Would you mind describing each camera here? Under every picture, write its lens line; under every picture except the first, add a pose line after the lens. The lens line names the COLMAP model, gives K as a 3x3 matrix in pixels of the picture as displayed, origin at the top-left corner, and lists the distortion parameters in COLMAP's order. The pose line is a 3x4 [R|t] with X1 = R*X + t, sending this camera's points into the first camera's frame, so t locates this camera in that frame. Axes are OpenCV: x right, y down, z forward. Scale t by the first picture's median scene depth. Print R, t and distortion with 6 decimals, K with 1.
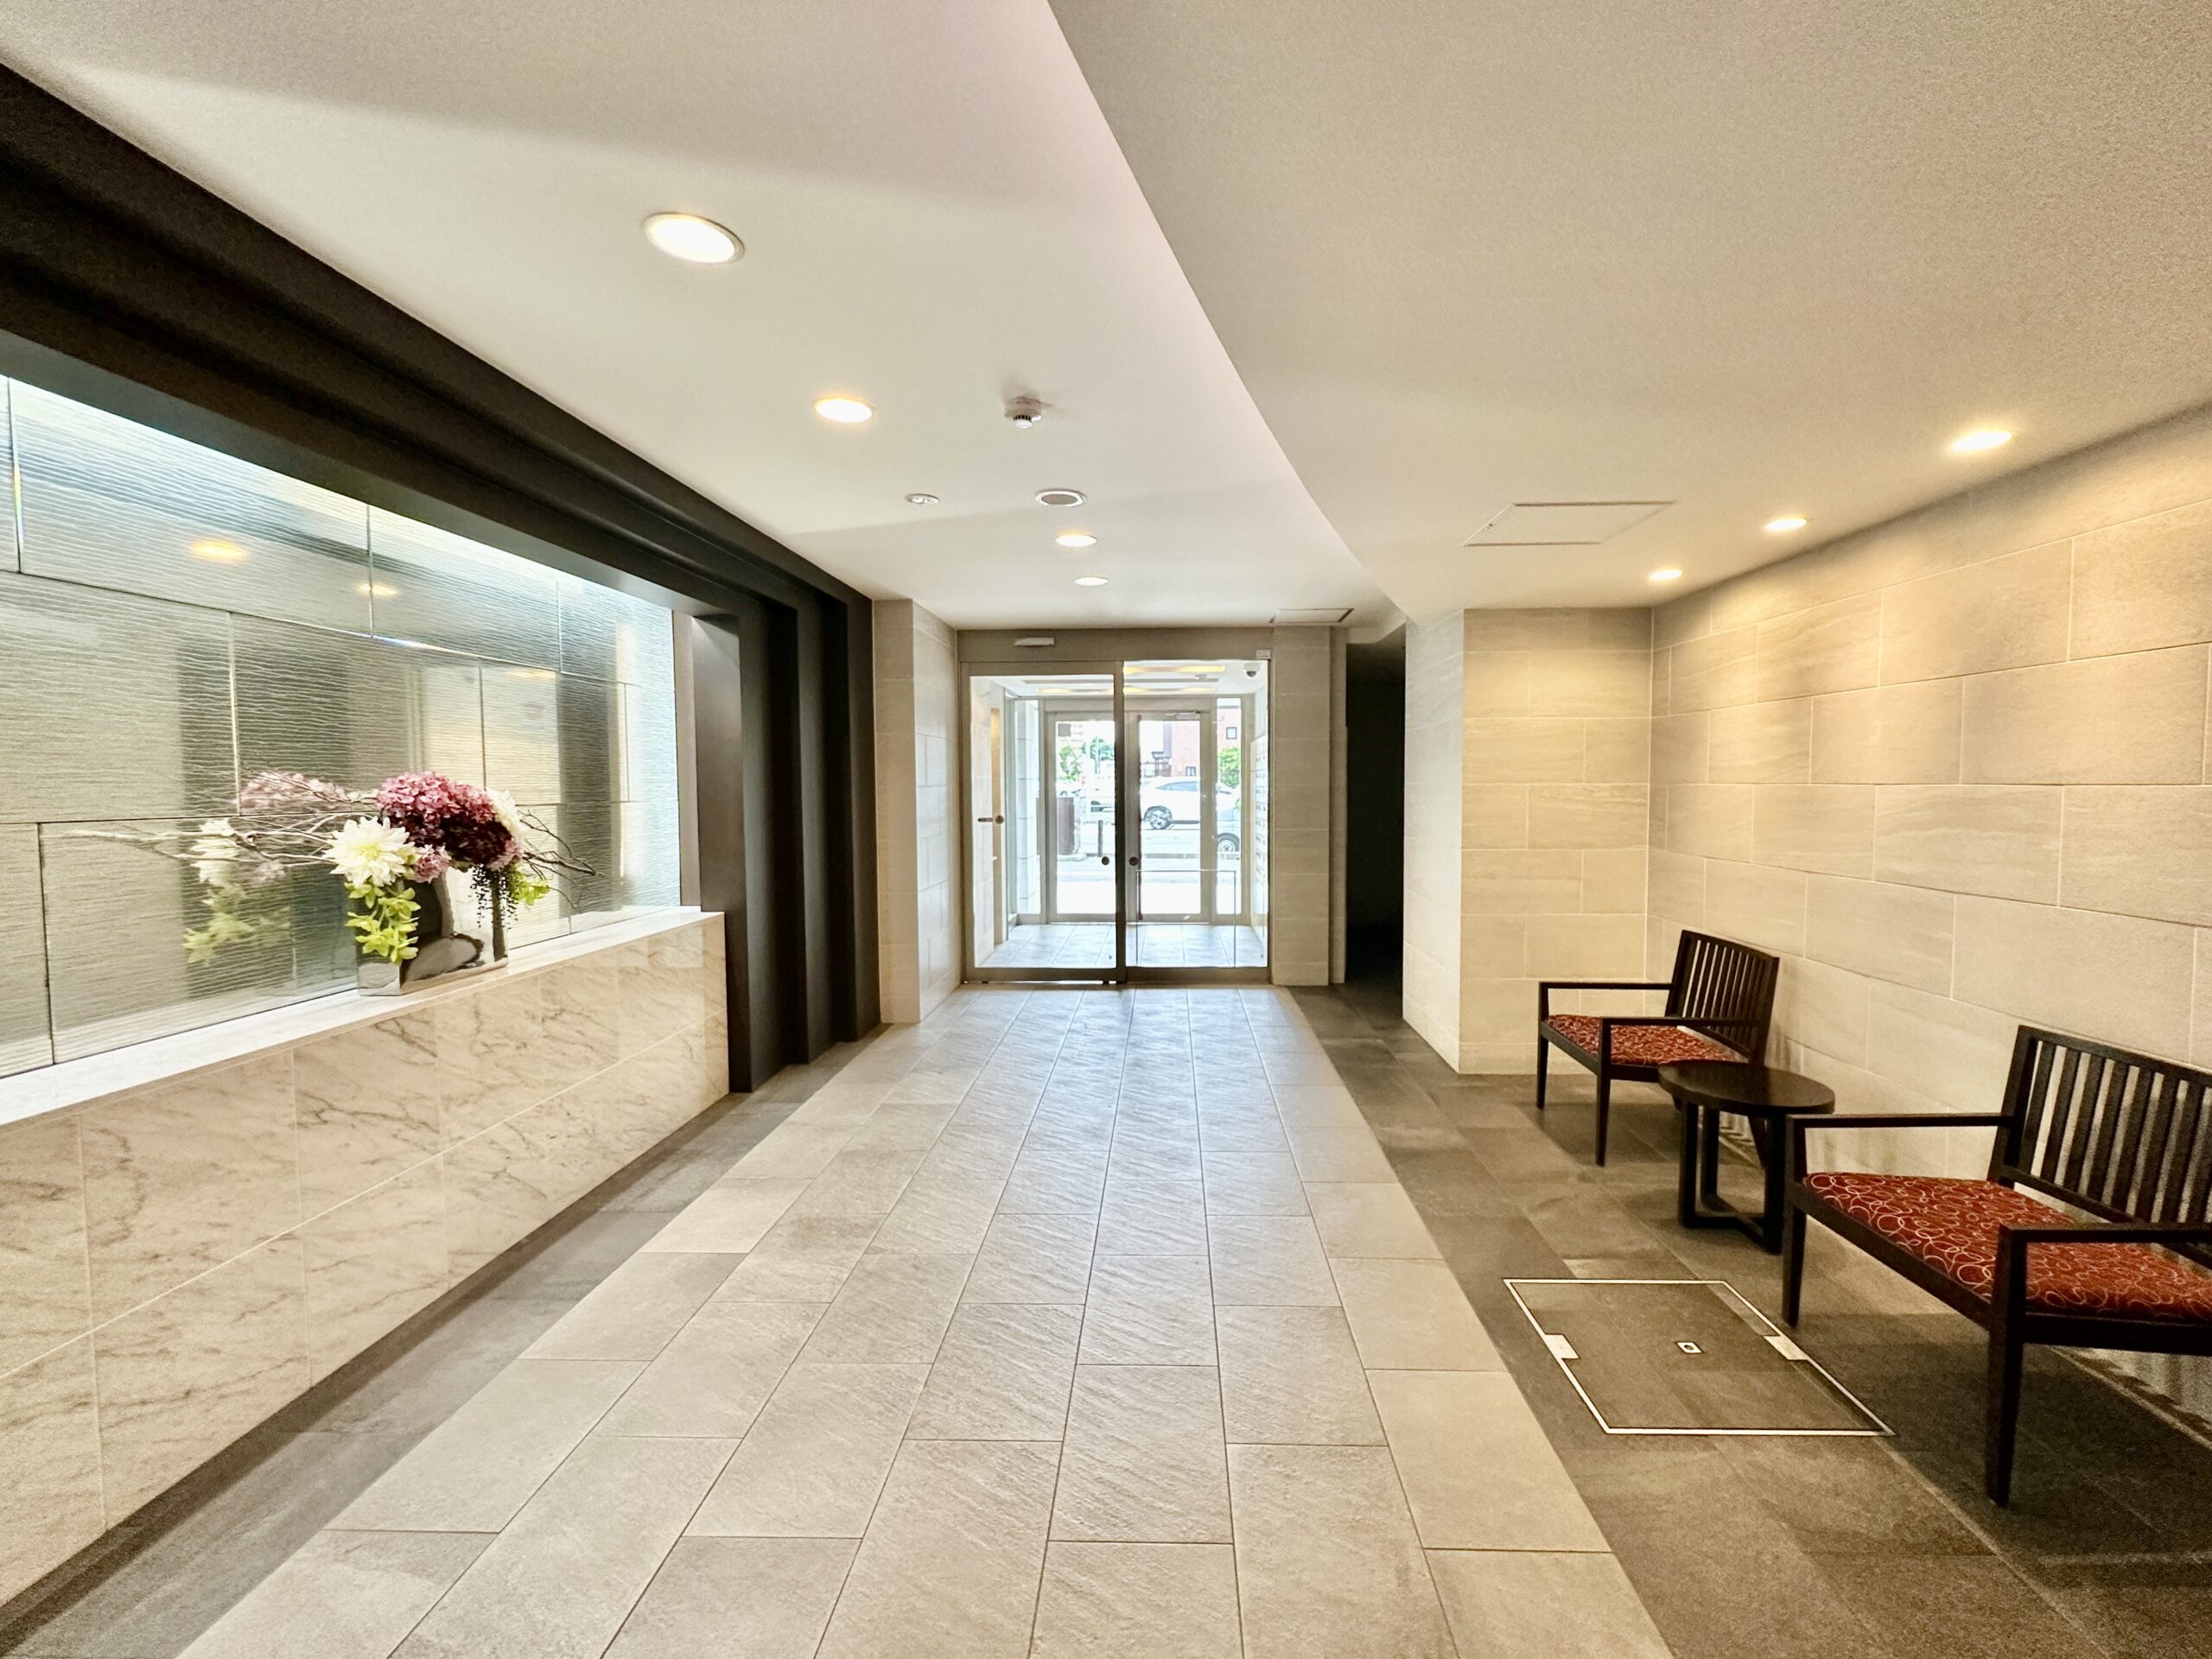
lens RADIAL K [[893.8, 0, 1126.3], [0, 893.8, 833.5], [0, 0, 1]] dist [-0.002868, 0.000512]
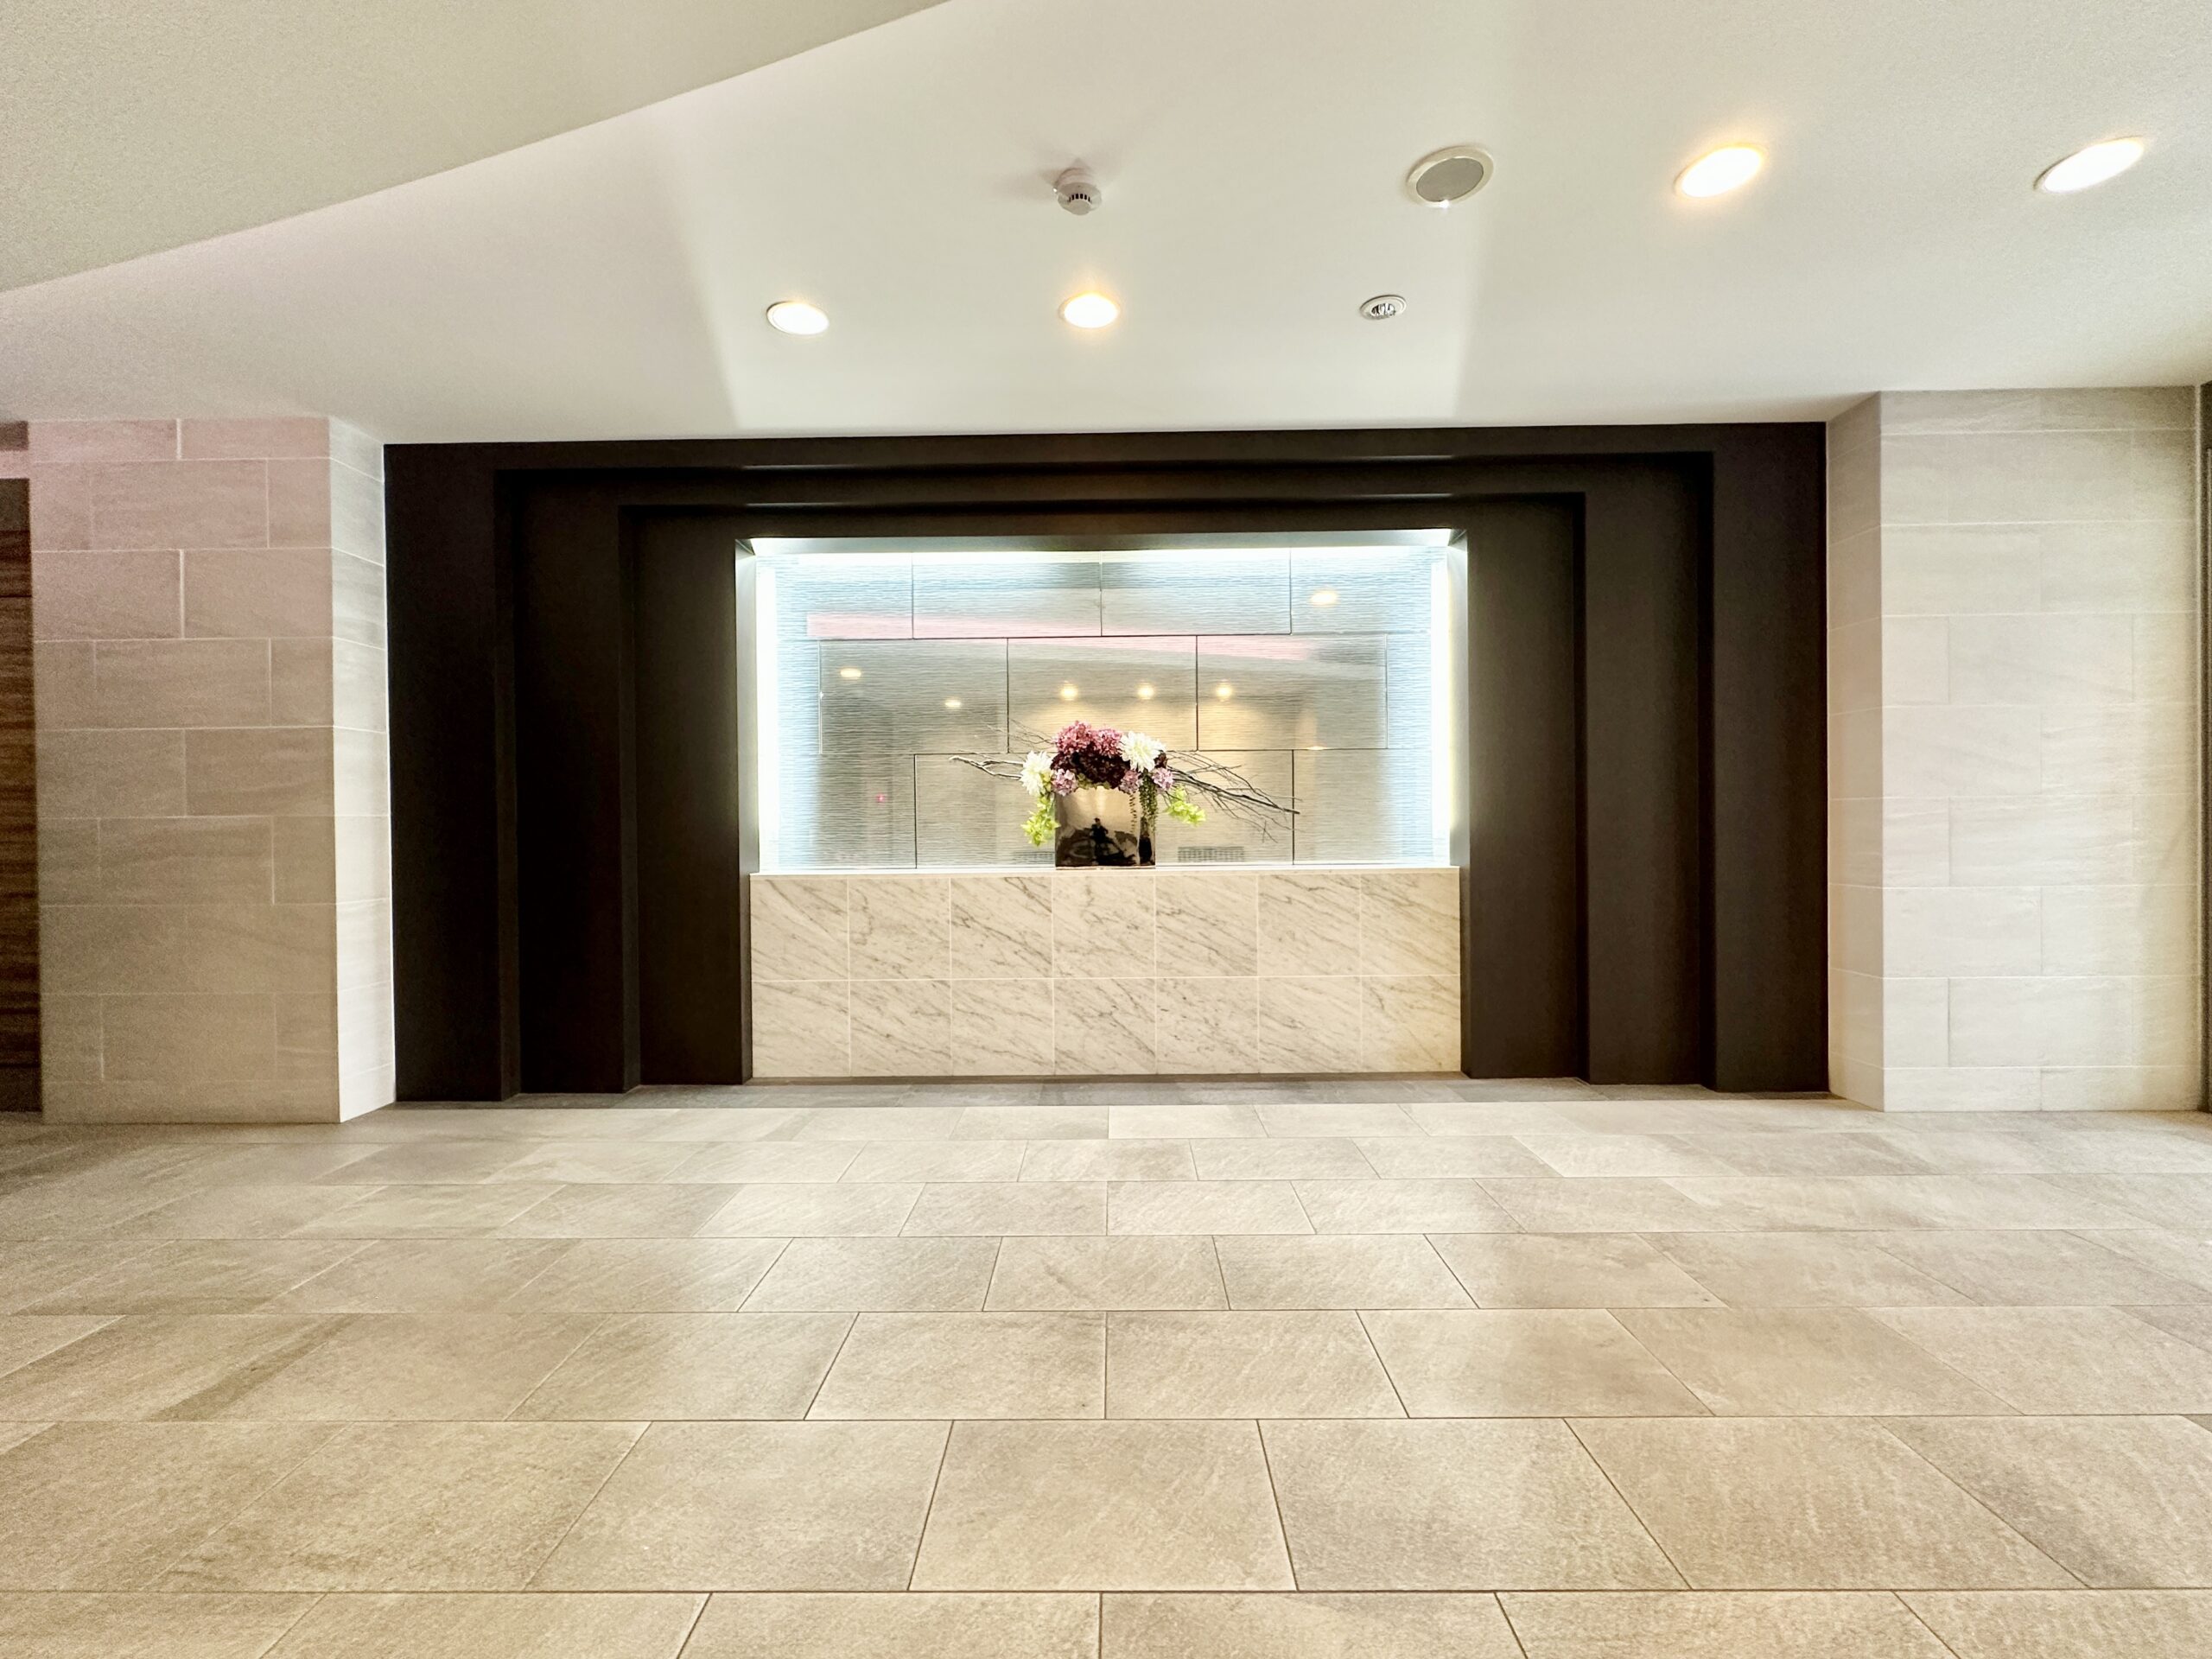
lens RADIAL K [[893.8, 0, 1118.7], [0, 893.8, 827.4], [0, 0, 1]] dist [-0.002868, 0.000512]
pose [[0.053687, 0.010722, -0.998500, 0.613836], [-0.041134, 0.999117, 0.008517, 0.081438], [0.997710, 0.040615, 0.054081, 0.891425]]
